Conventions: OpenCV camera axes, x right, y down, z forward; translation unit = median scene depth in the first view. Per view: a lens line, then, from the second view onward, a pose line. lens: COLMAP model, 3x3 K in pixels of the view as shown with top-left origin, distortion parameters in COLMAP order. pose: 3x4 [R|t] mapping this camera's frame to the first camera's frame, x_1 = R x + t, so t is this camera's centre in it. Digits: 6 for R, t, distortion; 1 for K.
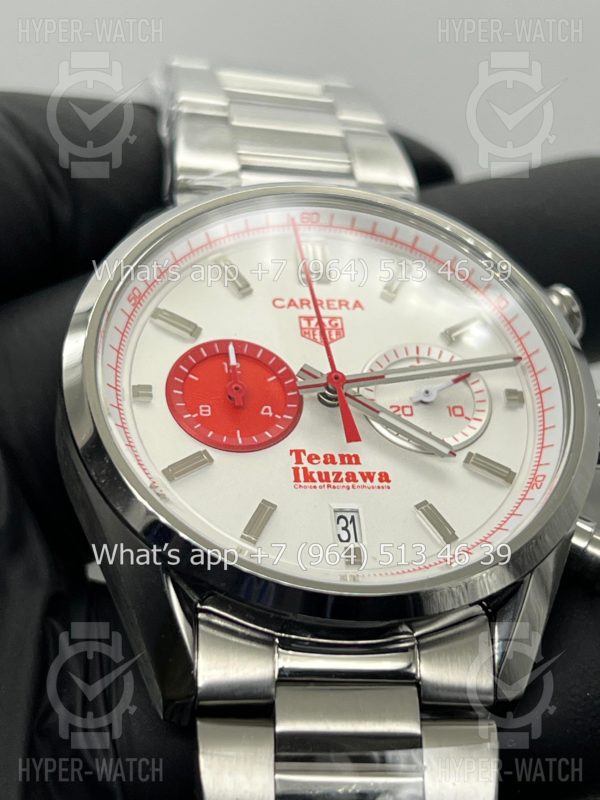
lens RADIAL K [[1962.8, 0, 294.6], [0, 1962.8, 407.8], [0, 0, 1]] dist [0.326983, 0.000000]
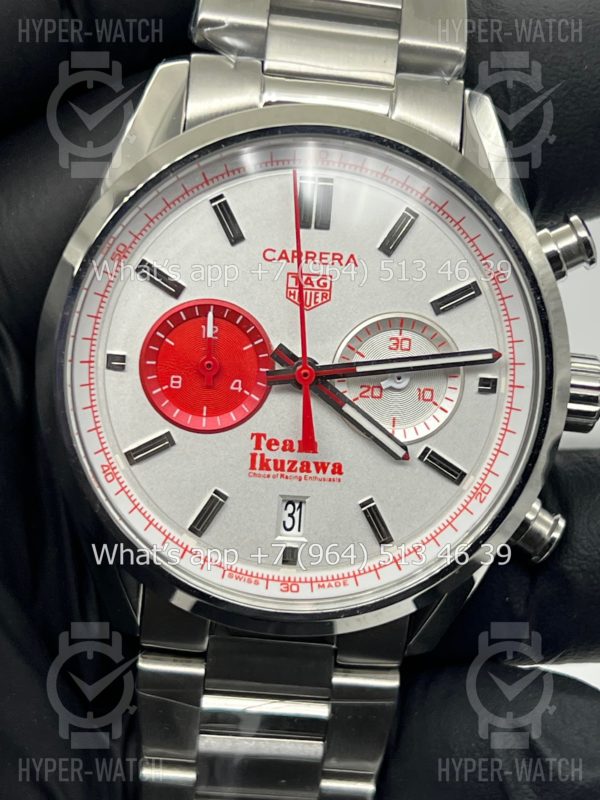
lens RADIAL K [[1962.8, 0, 297.2], [0, 1962.8, 398.6], [0, 0, 1]] dist [0.326983, 0.000000]
pose [[0.979516, 0.178620, -0.092974, 0.114679], [-0.071764, 0.741042, 0.667612, -0.687560], [0.188147, -0.647264, 0.738681, 0.240916]]
